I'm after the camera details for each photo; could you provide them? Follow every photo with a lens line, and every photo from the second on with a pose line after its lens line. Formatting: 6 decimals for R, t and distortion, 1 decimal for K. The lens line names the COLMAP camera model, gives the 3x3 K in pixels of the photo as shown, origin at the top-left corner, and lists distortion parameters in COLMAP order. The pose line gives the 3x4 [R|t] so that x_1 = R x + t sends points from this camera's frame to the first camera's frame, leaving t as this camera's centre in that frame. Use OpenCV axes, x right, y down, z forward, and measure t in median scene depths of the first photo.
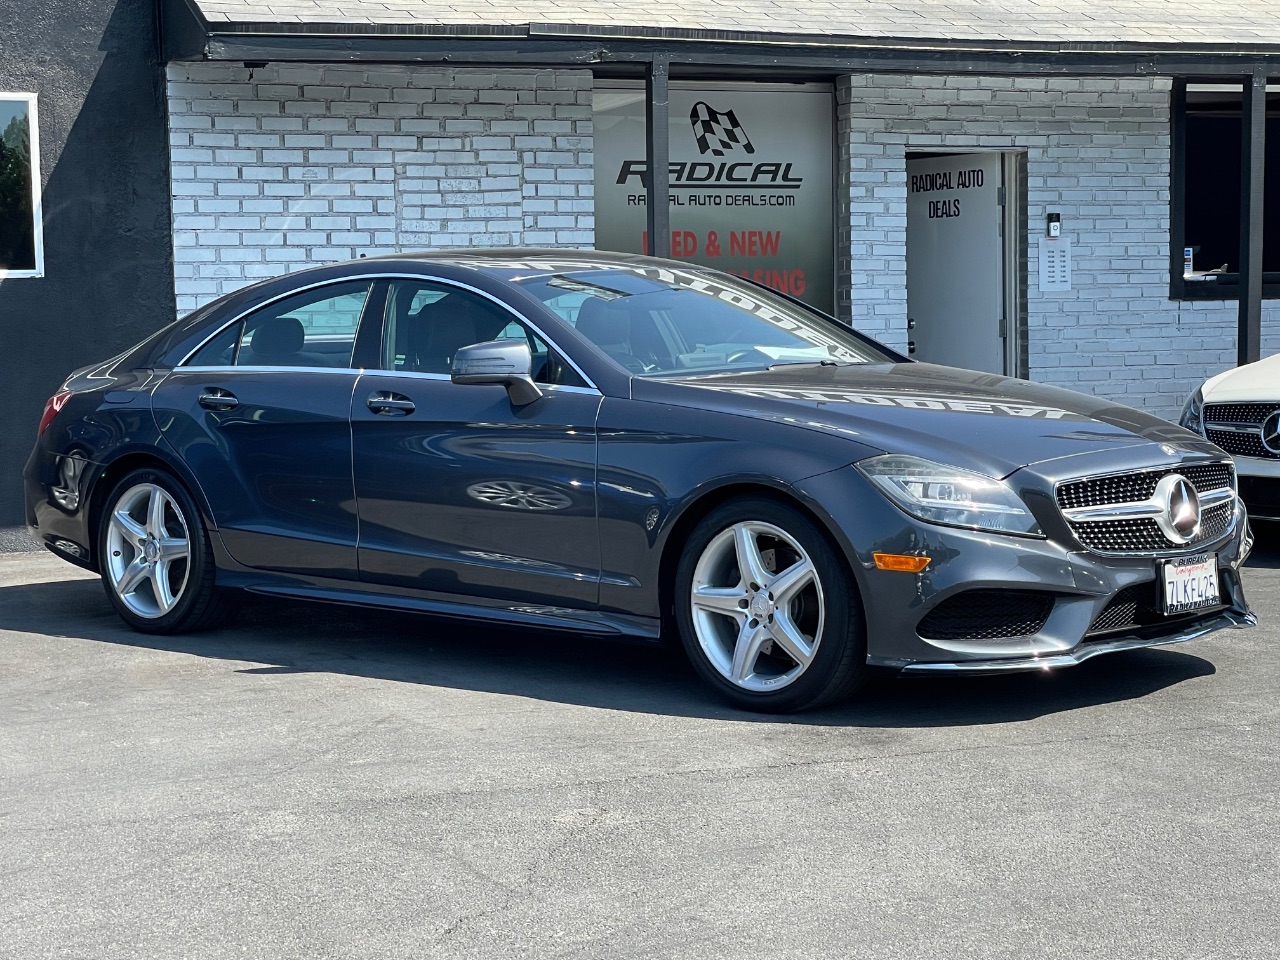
lens RADIAL K [[2448.6, 0, 635.5], [0, 2448.6, 485.0], [0, 0, 1]] dist [0.084816, 0.000000]
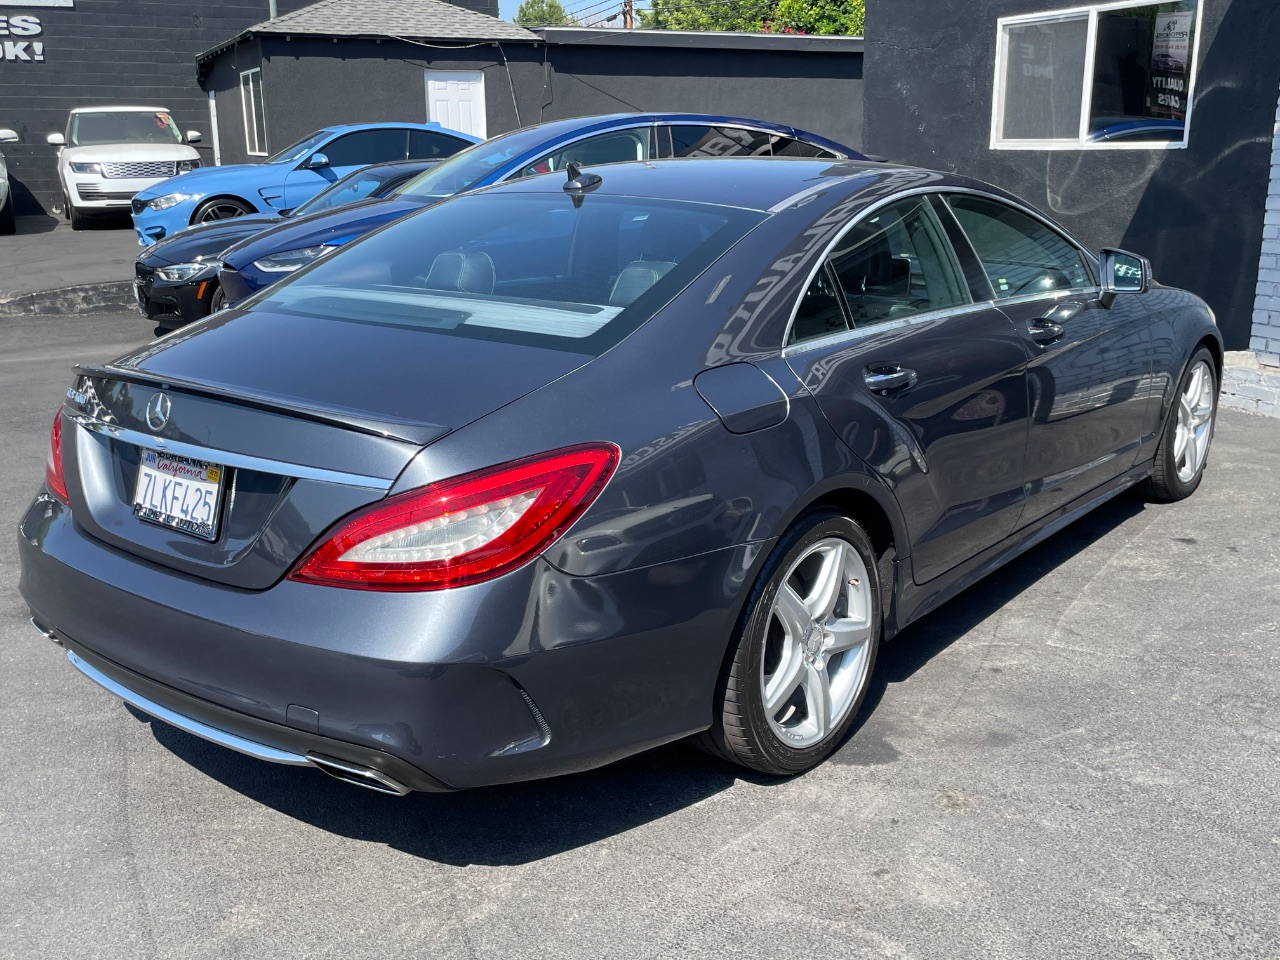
lens RADIAL K [[1238.1, 0, 640.1], [0, 1238.1, 462.0], [0, 0, 1]] dist [0.021611, 0.000000]
pose [[0.074399, 0.265711, -0.961178, 0.375679], [-0.058913, 0.963337, 0.261748, -0.079155], [0.995487, 0.037152, 0.087325, 0.671743]]
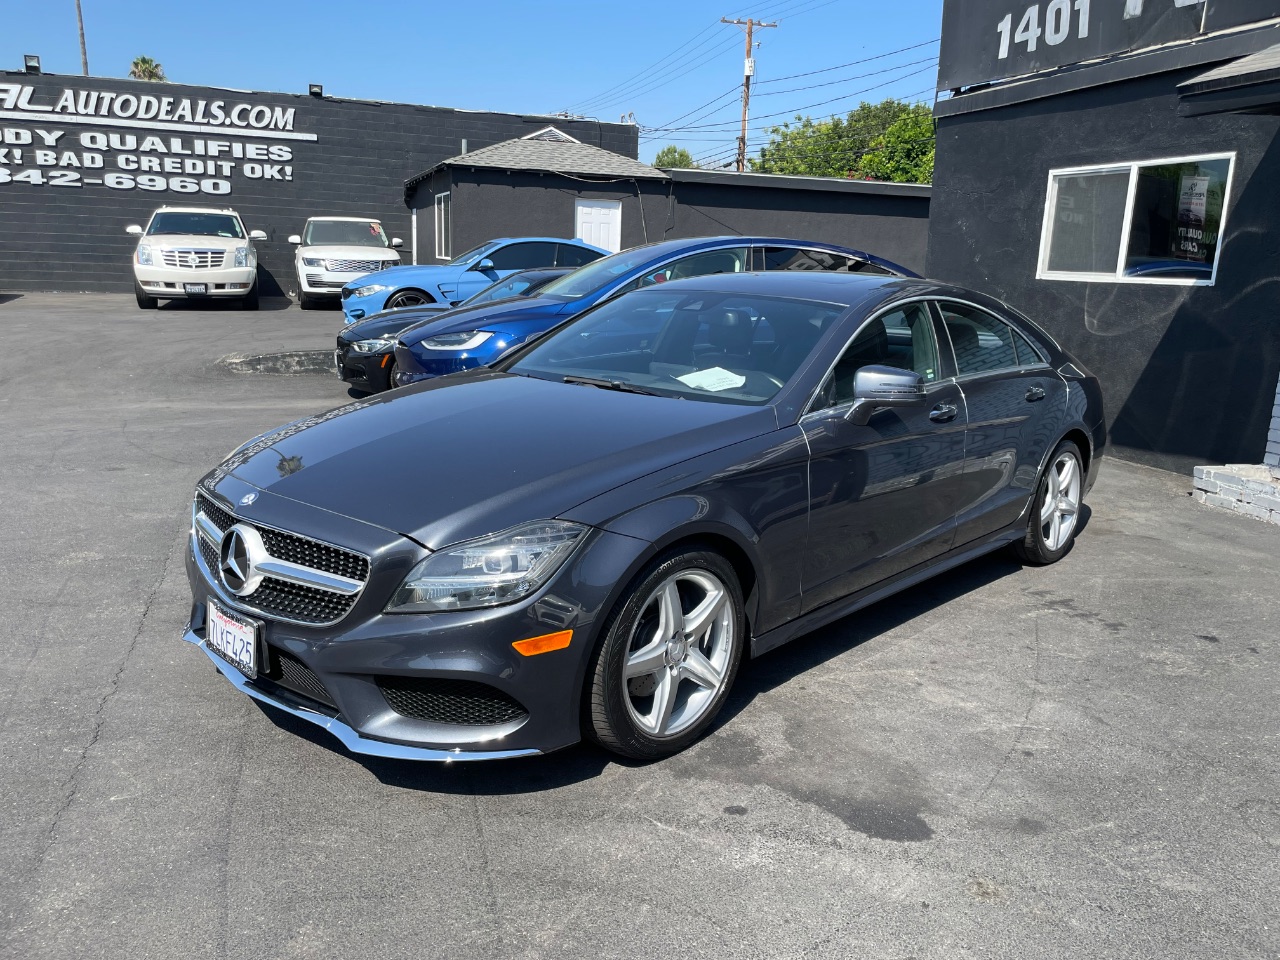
lens RADIAL K [[969.4, 0, 635.0], [0, 969.4, 478.5], [0, 0, 1]] dist [0.074514, -0.103904]
pose [[-0.035545, 0.235317, -0.971269, 0.344076], [-0.101538, 0.966003, 0.237757, -0.076939], [0.994196, 0.107072, -0.010443, 0.678317]]
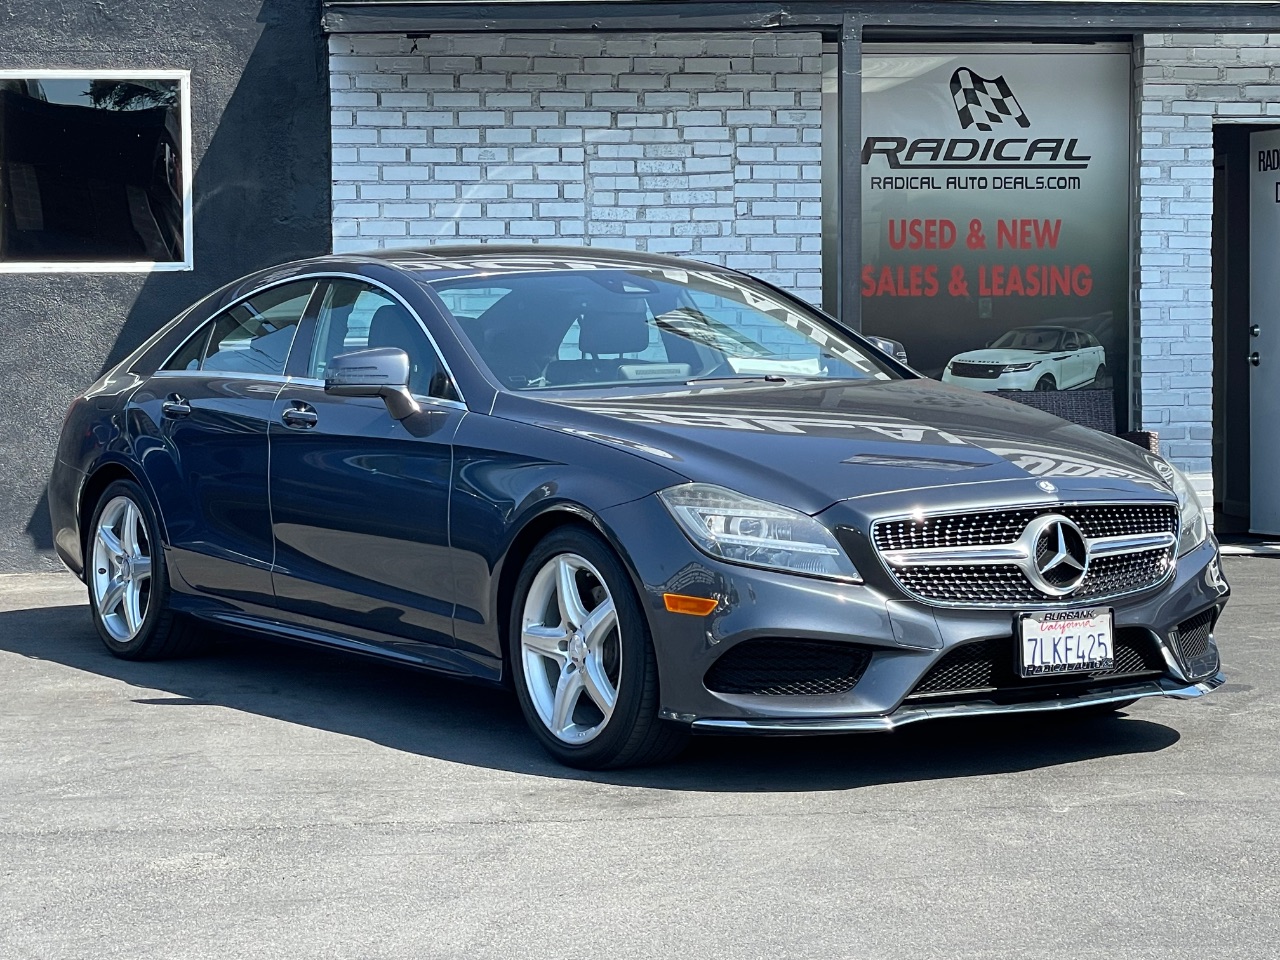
lens RADIAL K [[2966.4, 0, 631.5], [0, 2966.4, 489.8], [0, 0, 1]] dist [0.054745, 0.000000]
pose [[0.965973, 0.025398, -0.257392, 0.201768], [-0.027378, 0.999617, -0.004109, -0.002738], [0.257189, 0.011016, 0.966298, -0.024629]]
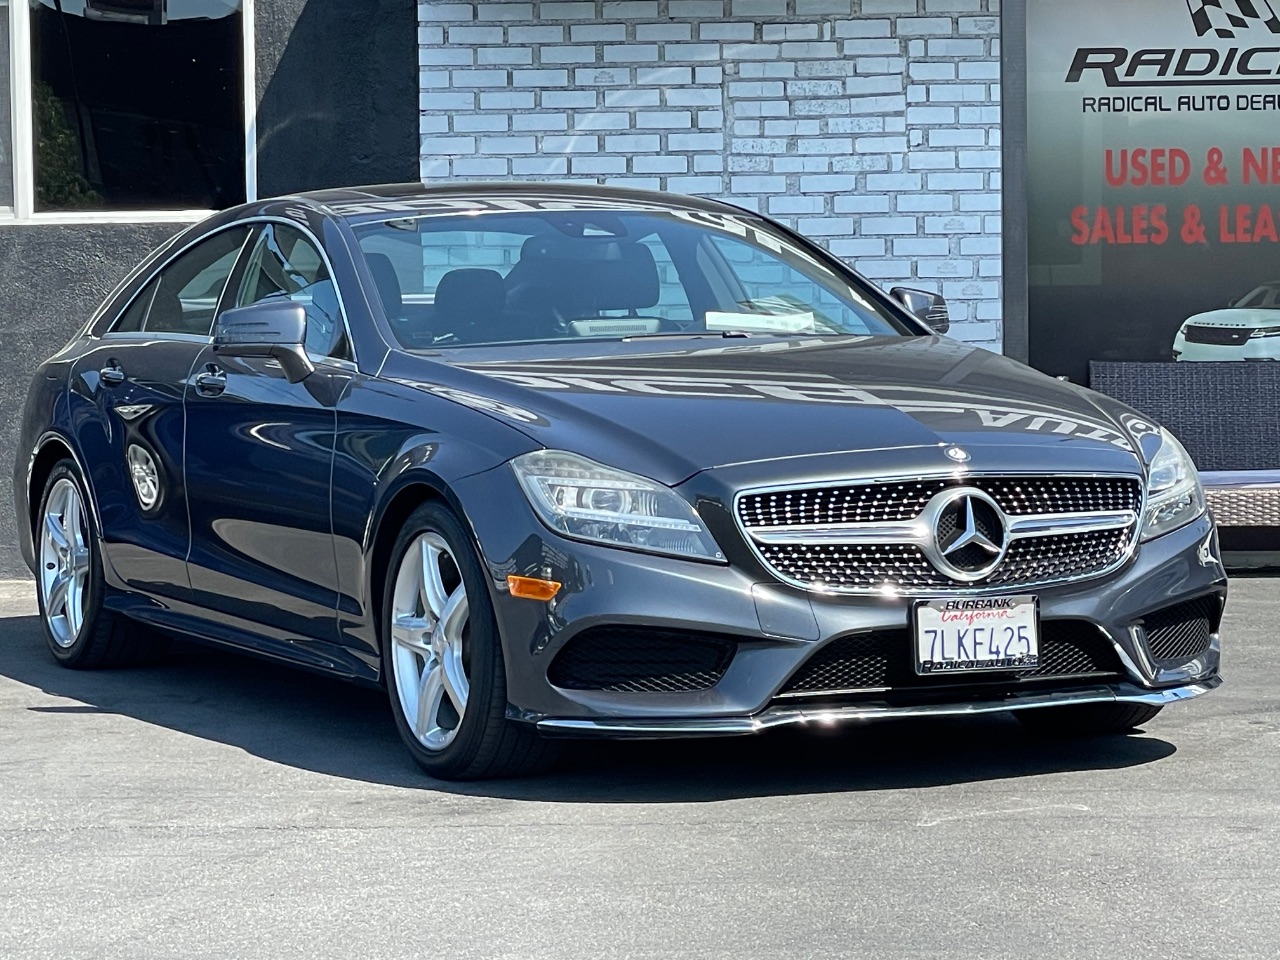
lens RADIAL K [[3908.5, 0, 630.4], [0, 3908.5, 467.9], [0, 0, 1]] dist [0.034282, 0.000000]
pose [[0.917845, 0.023090, -0.396266, 0.348299], [-0.030378, 0.999465, -0.012126, 0.004256], [0.395774, 0.023168, 0.918056, -0.071095]]
